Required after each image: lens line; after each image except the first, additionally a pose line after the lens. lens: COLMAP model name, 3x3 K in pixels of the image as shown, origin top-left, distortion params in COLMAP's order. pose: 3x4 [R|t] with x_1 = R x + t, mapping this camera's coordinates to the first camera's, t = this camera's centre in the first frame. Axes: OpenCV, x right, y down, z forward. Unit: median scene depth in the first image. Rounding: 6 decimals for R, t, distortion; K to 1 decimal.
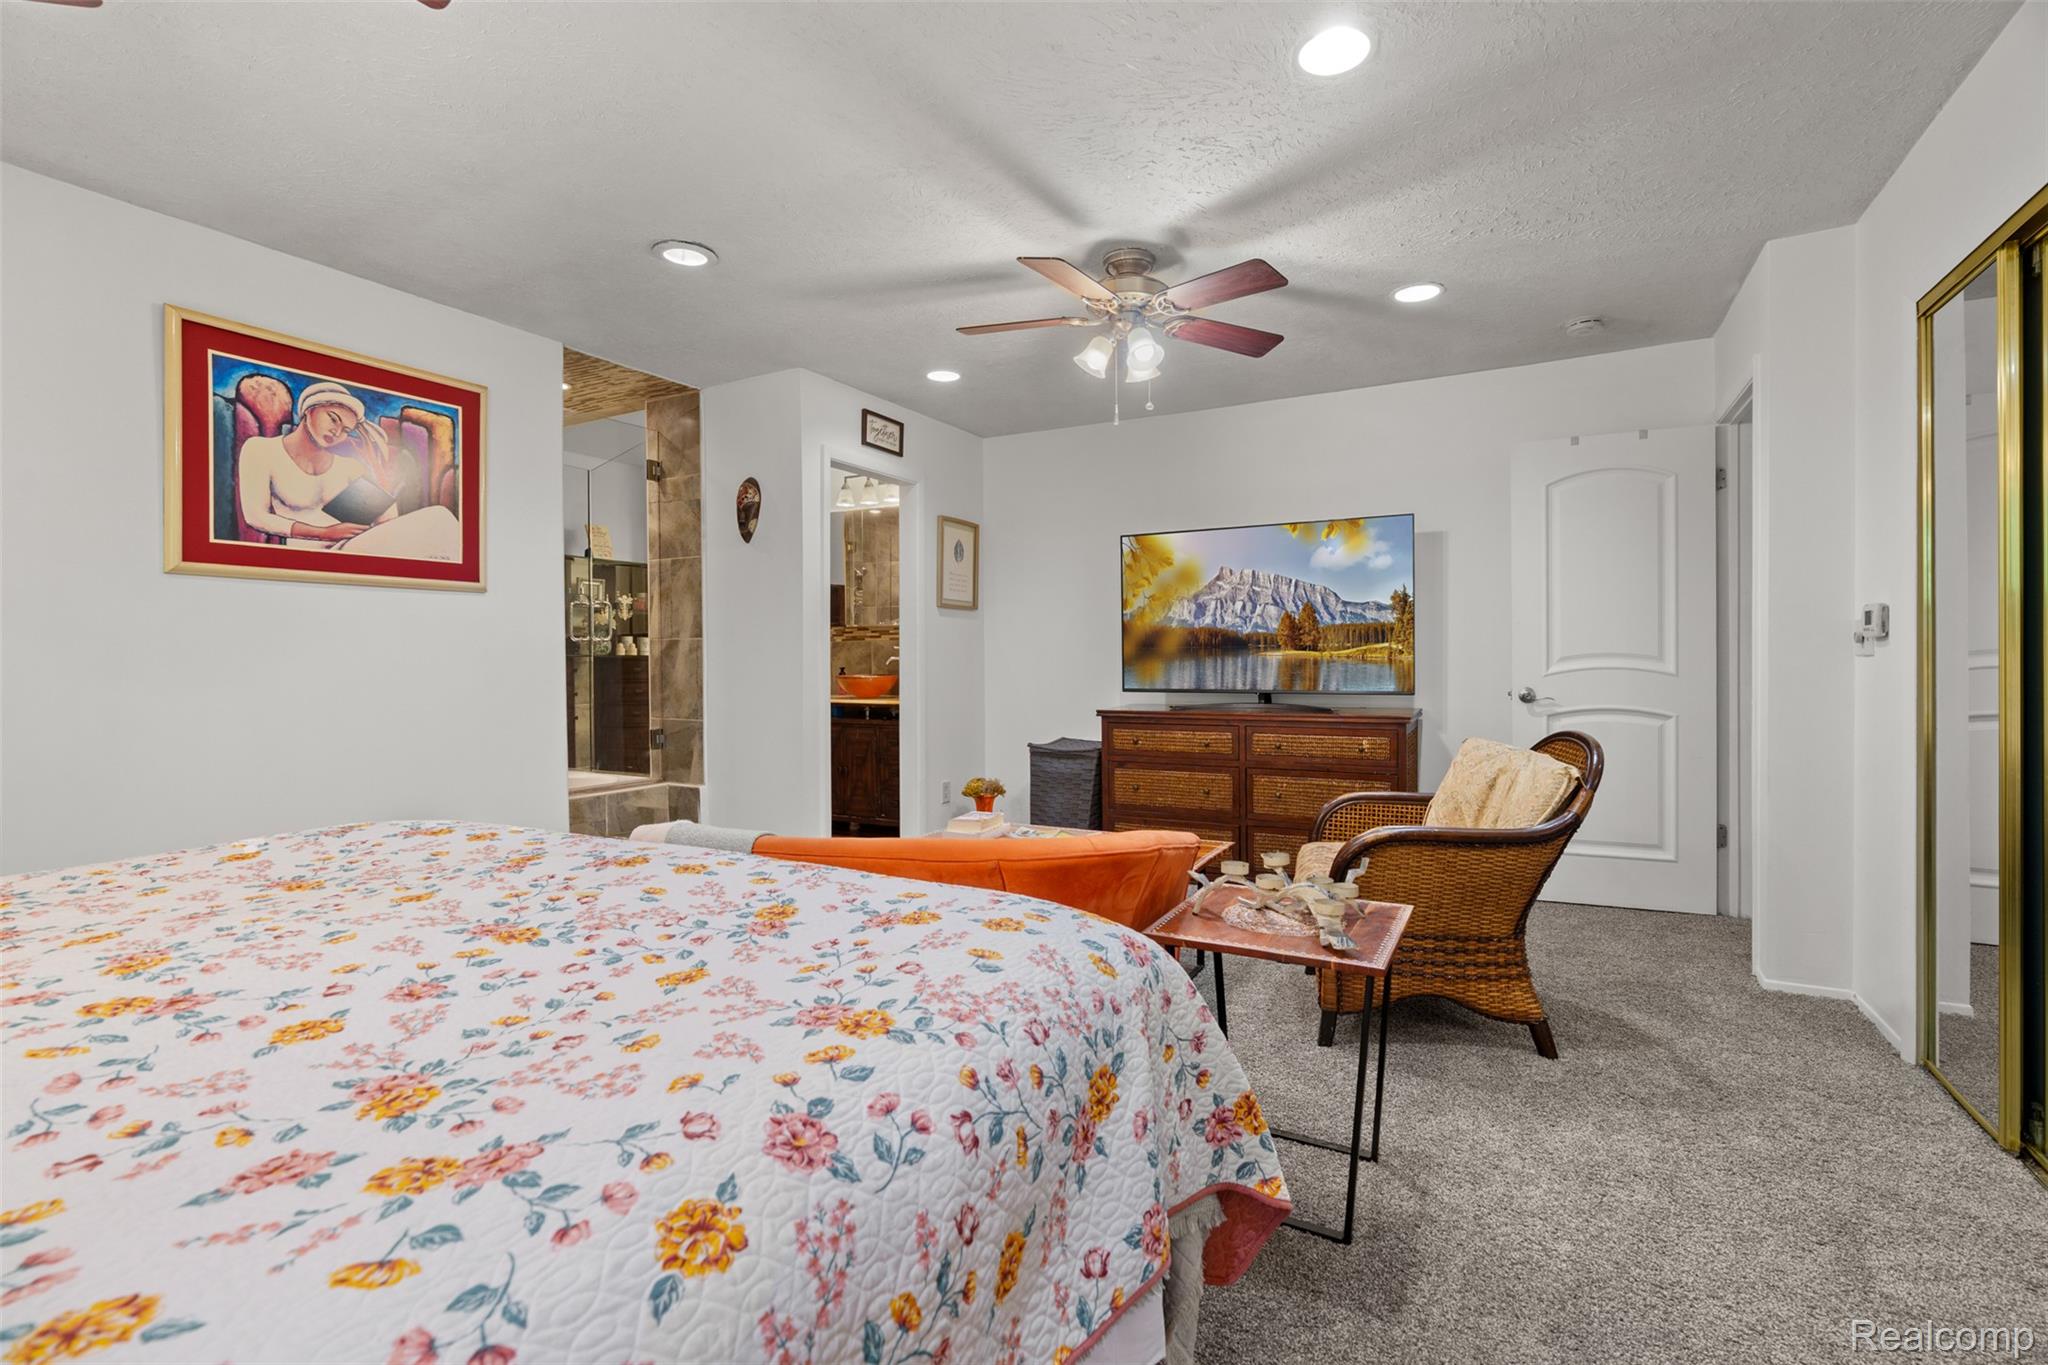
lens RADIAL K [[928.0, 0, 1018.4], [0, 928.0, 668.0], [0, 0, 1]] dist [-0.003834, -0.000242]
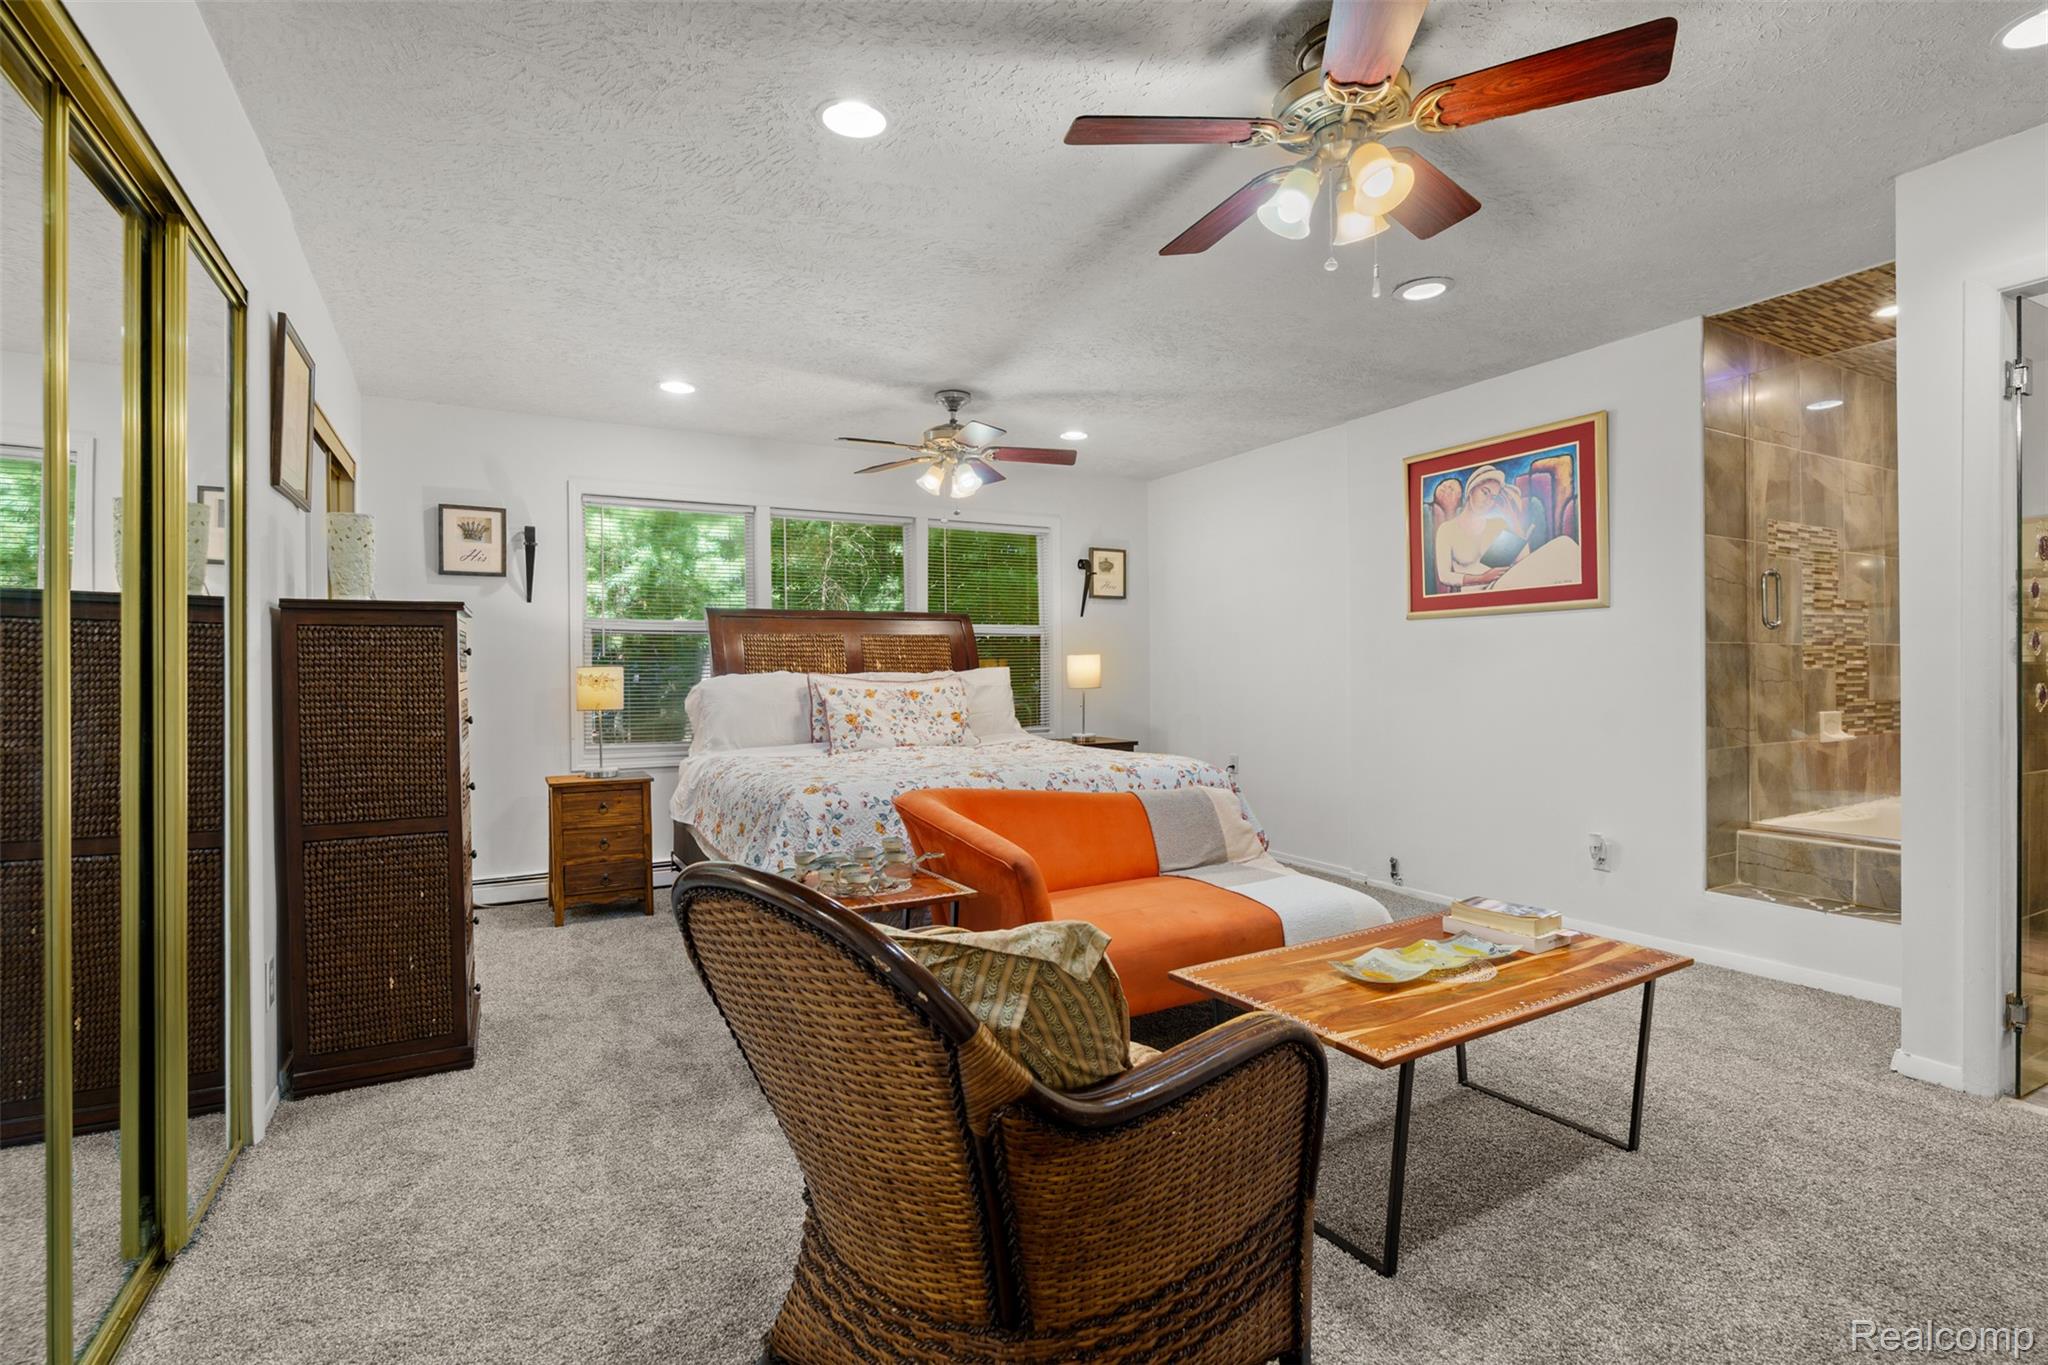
lens RADIAL K [[928.0, 0, 1024.9], [0, 928.0, 673.6], [0, 0, 1]] dist [-0.003834, -0.000242]
pose [[-0.512909, 0.008044, -0.858406, 0.738029], [0.004093, 0.999968, 0.006925, -0.018853], [0.858433, 0.000039, -0.512925, 1.094631]]
